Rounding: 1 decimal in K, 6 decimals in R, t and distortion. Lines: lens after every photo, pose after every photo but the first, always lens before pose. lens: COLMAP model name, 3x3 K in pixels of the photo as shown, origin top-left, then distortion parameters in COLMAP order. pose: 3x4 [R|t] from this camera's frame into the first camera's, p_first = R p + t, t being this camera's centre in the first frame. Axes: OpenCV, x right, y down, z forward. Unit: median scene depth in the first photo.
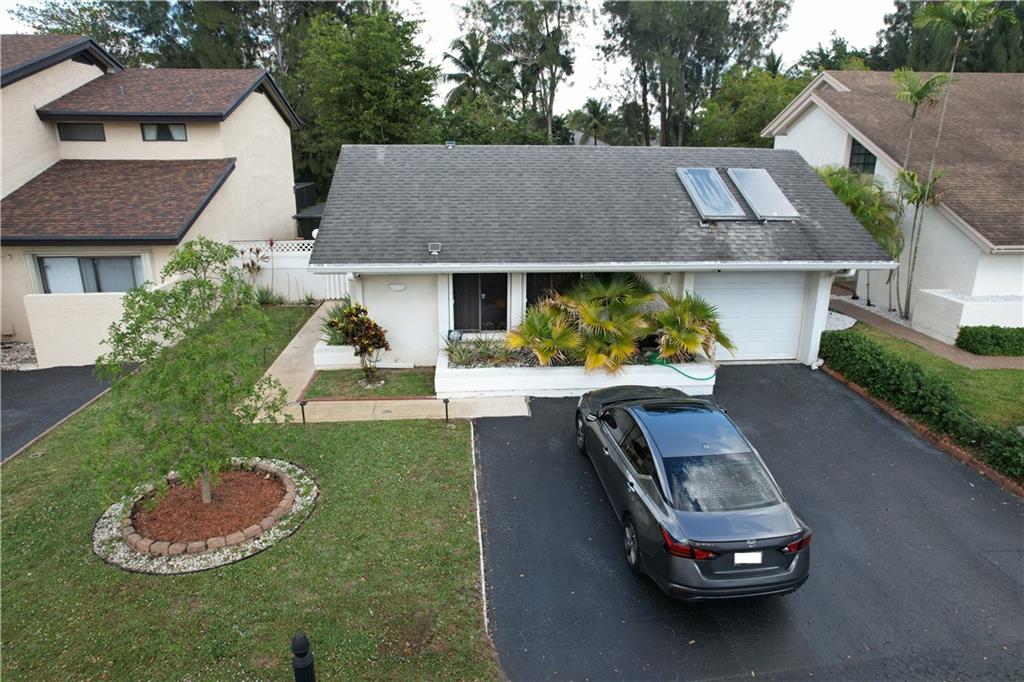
lens RADIAL K [[653.3, 0, 515.1], [0, 653.3, 341.7], [0, 0, 1]] dist [-0.077072, 0.067912]
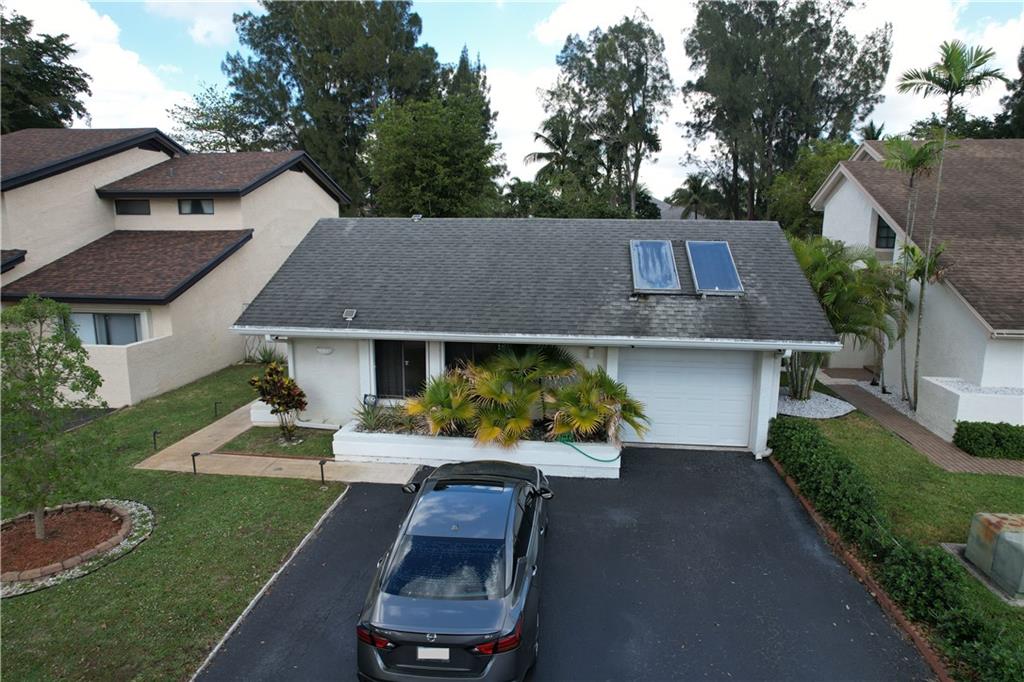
lens RADIAL K [[653.3, 0, 515.9], [0, 653.3, 339.4], [0, 0, 1]] dist [-0.077072, 0.067912]
pose [[0.980094, 0.035581, -0.195319, 0.295207], [-0.057575, 0.992471, -0.108108, -0.006412], [0.190002, 0.117201, 0.974763, 0.037582]]
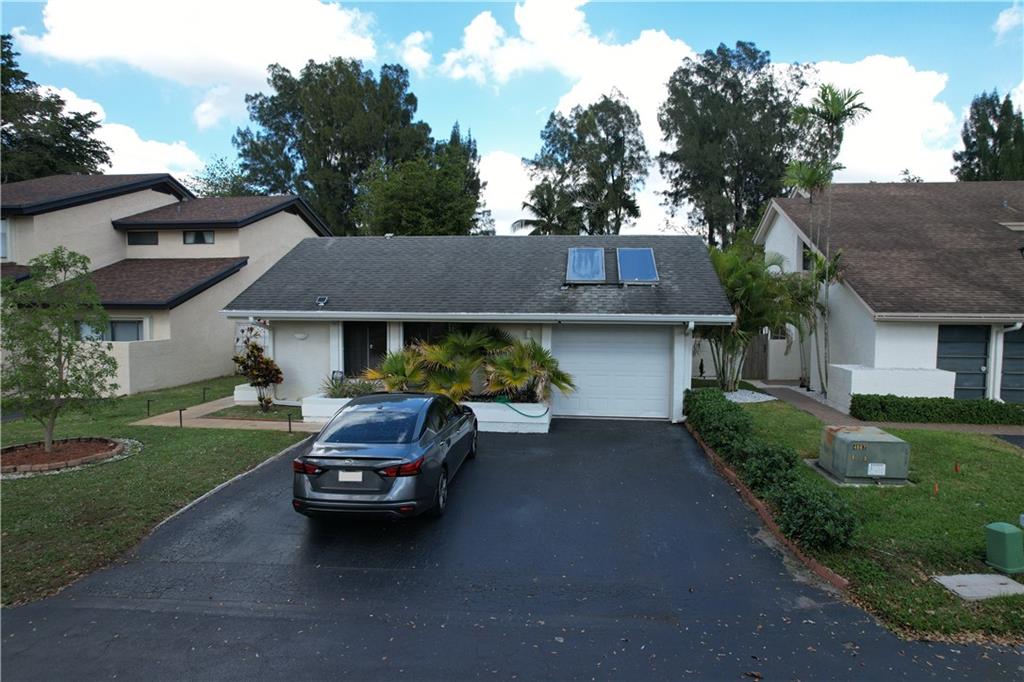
lens RADIAL K [[653.3, 0, 516.0], [0, 653.3, 338.6], [0, 0, 1]] dist [-0.077072, 0.067912]
pose [[0.979647, 0.010931, -0.200428, 0.412467], [-0.058125, 0.971184, -0.231133, 0.160093], [0.192126, 0.238079, 0.952054, -0.060240]]
